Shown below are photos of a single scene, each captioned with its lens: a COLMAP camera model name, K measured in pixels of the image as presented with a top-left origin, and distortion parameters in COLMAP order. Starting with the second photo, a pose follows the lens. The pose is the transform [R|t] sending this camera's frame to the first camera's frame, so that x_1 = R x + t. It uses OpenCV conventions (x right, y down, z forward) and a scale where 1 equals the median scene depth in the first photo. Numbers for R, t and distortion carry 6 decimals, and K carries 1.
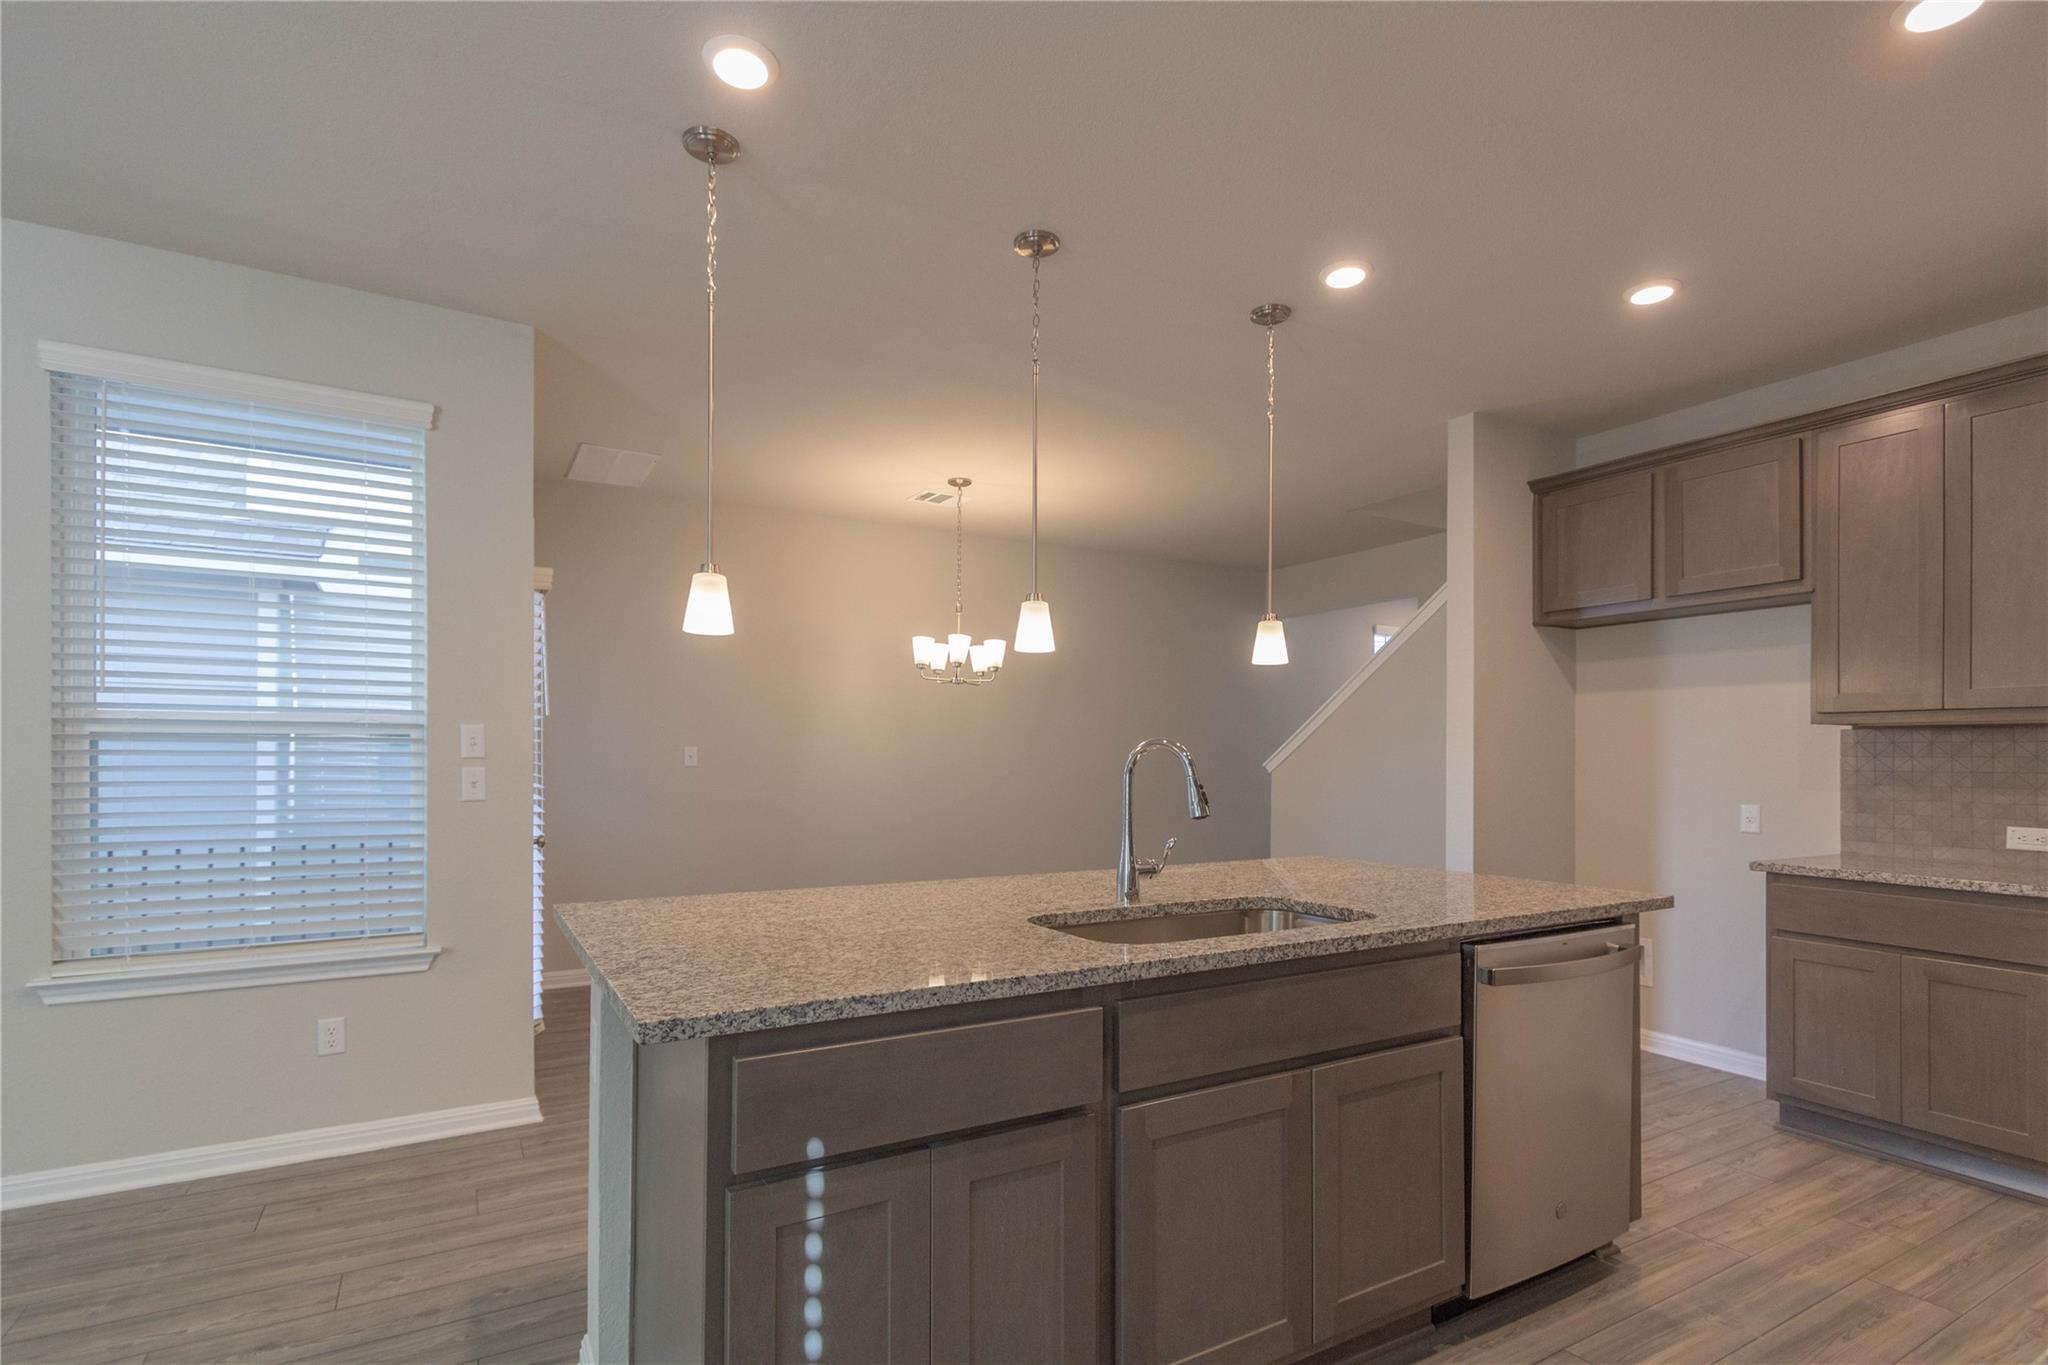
lens RADIAL K [[962.1, 0, 1022.8], [0, 962.1, 750.9], [0, 0, 1]] dist [0.008921, -0.002789]
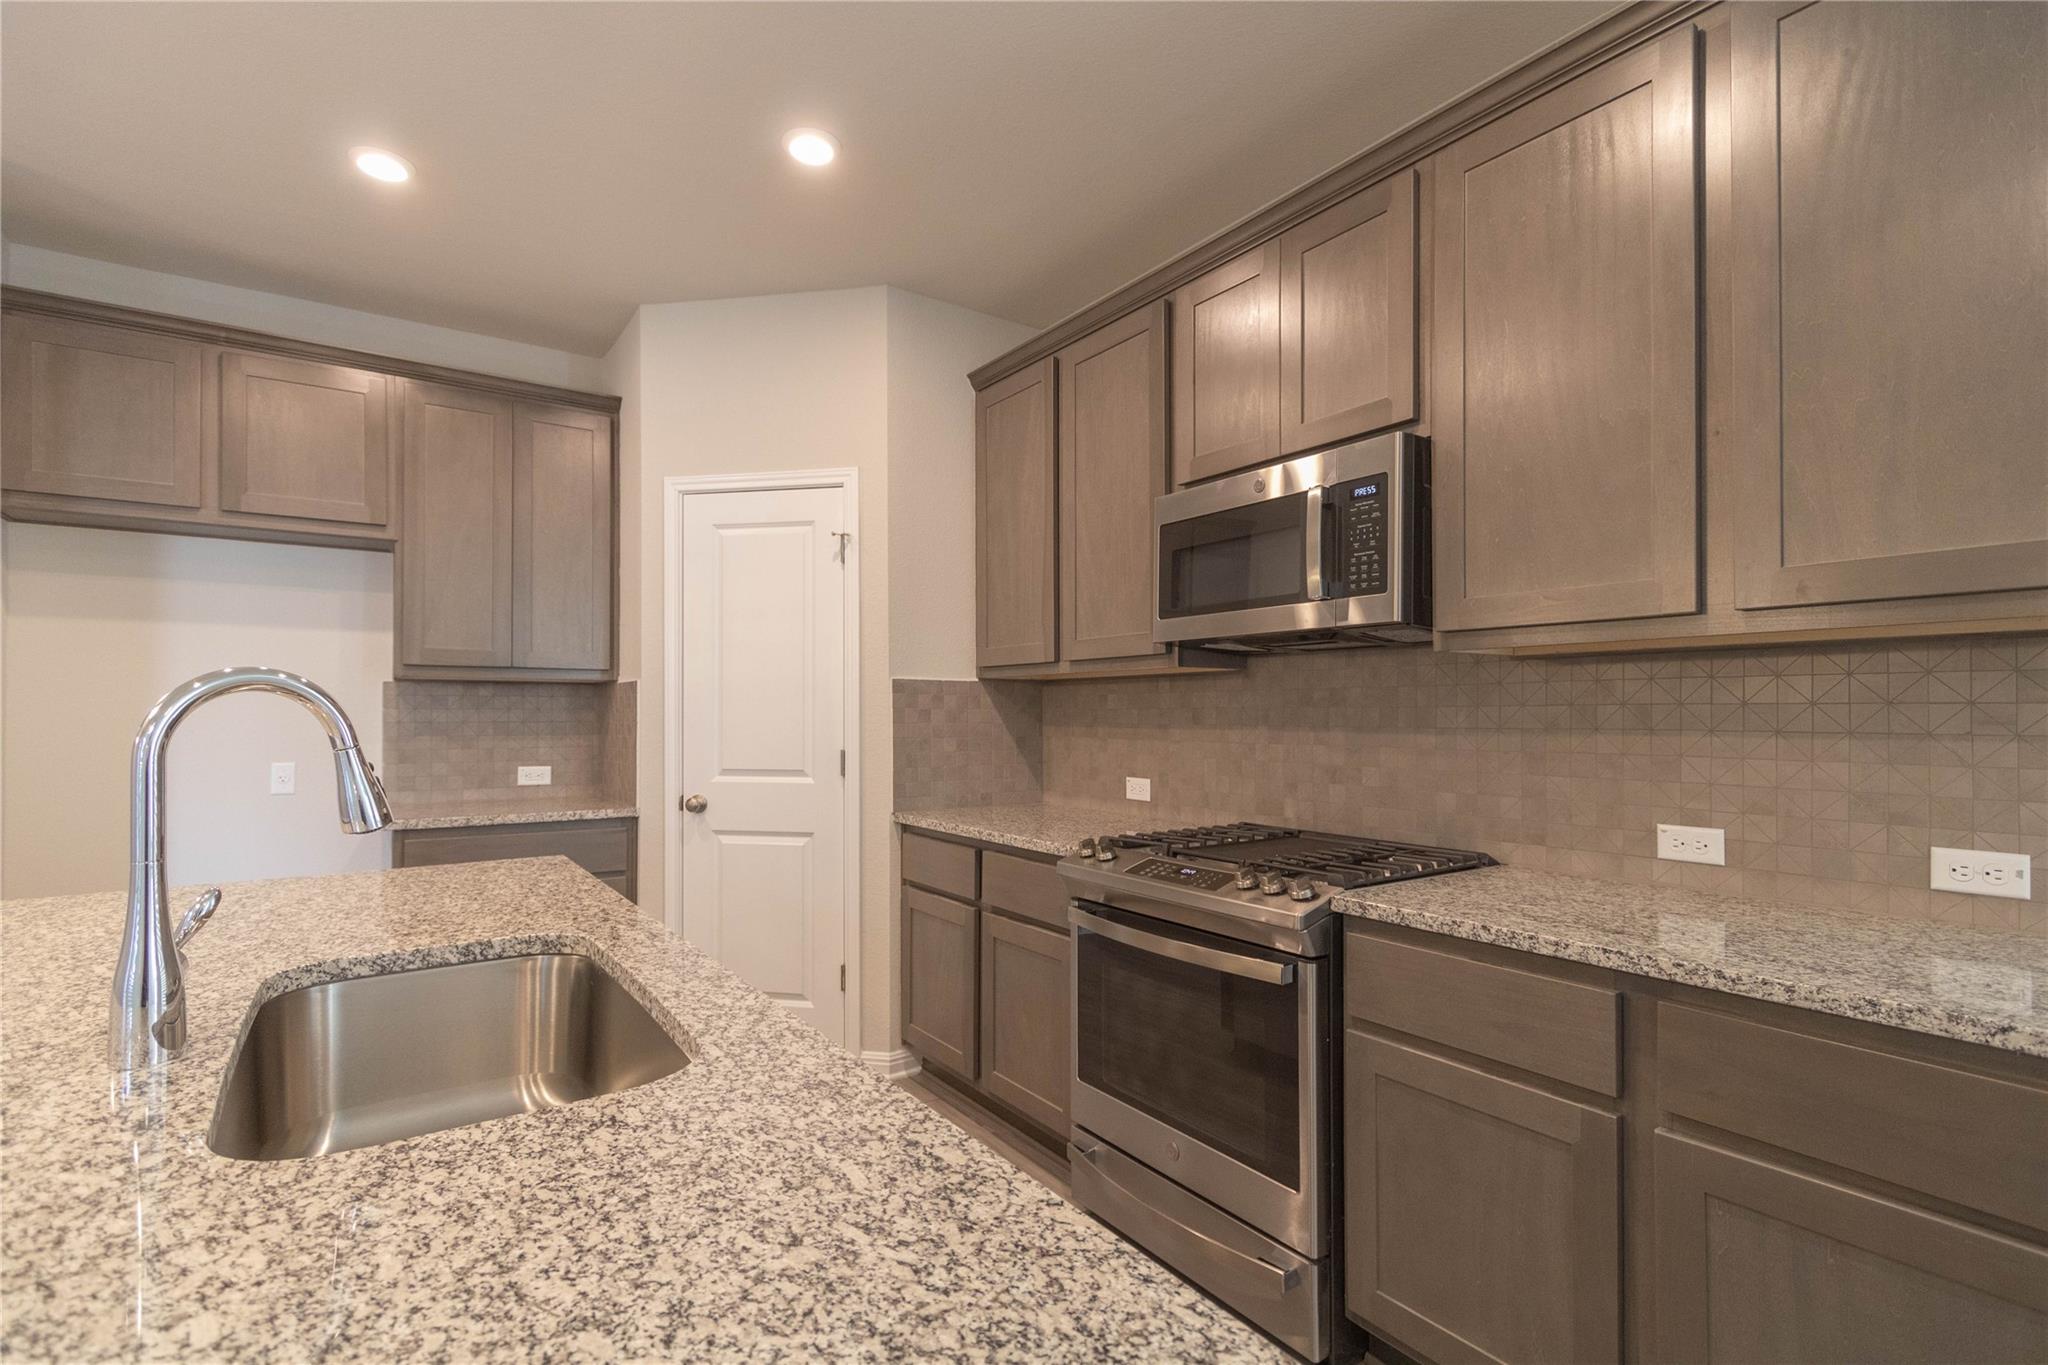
lens RADIAL K [[962.1, 0, 1042.5], [0, 962.1, 705.1], [0, 0, 1]] dist [0.008921, -0.002789]
pose [[-0.087052, 0.002292, 0.996201, -0.230654], [-0.005006, 0.999984, -0.002738, 0.001601], [-0.996191, -0.005226, -0.087040, 0.444693]]
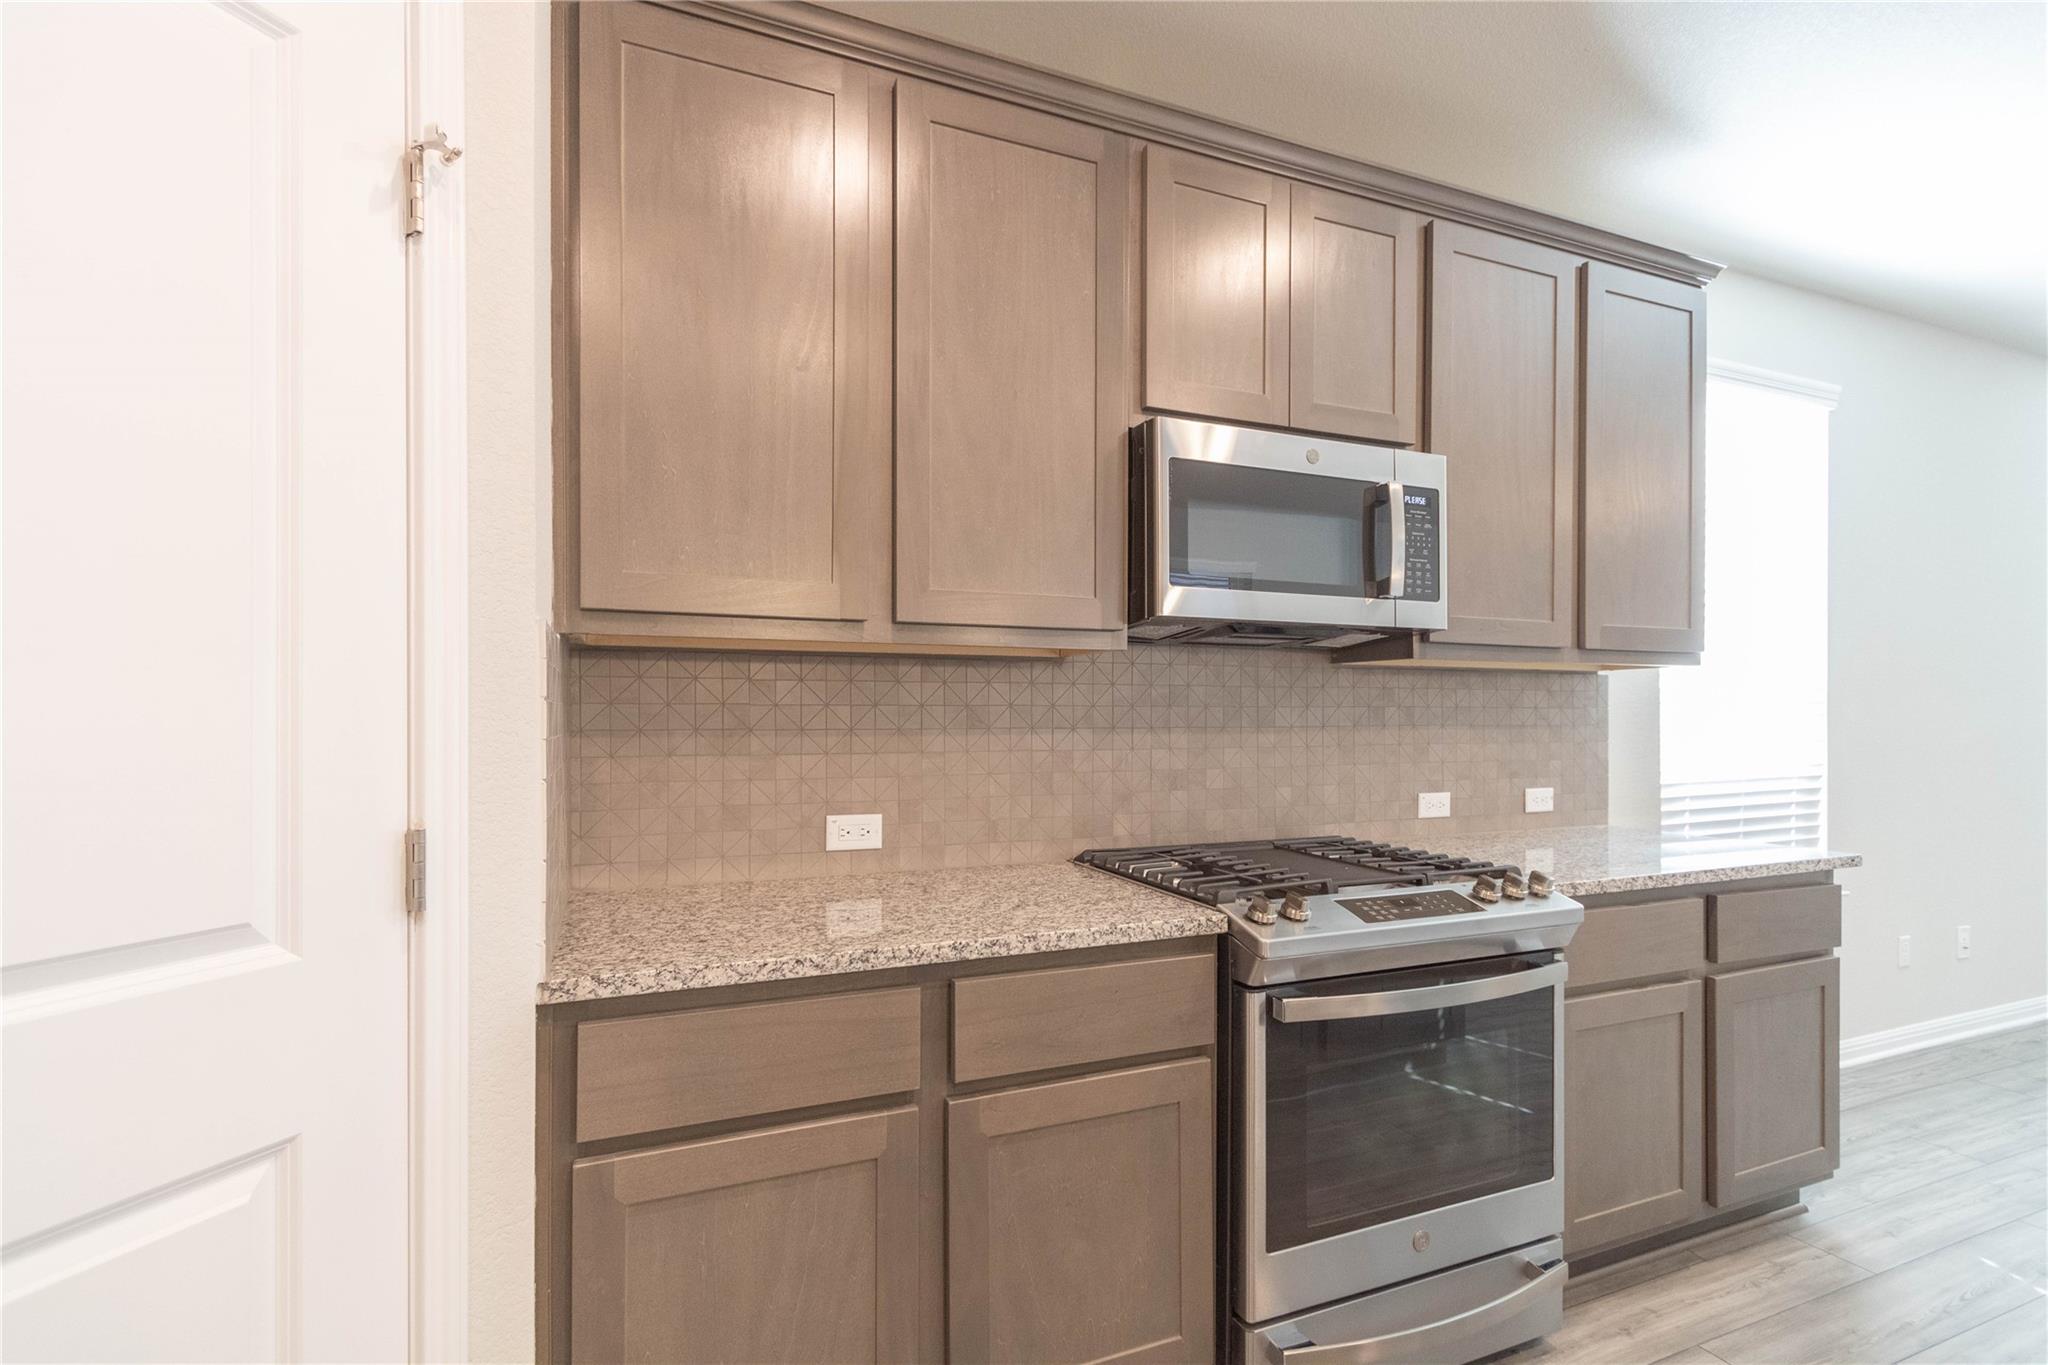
lens RADIAL K [[962.1, 0, 1005.7], [0, 962.1, 706.1], [0, 0, 1]] dist [0.008921, -0.002789]
pose [[-0.991342, -0.007544, 0.131087, 0.543888], [-0.008708, 0.999928, -0.008308, 0.006909], [-0.131015, -0.009378, -0.991336, 0.855999]]
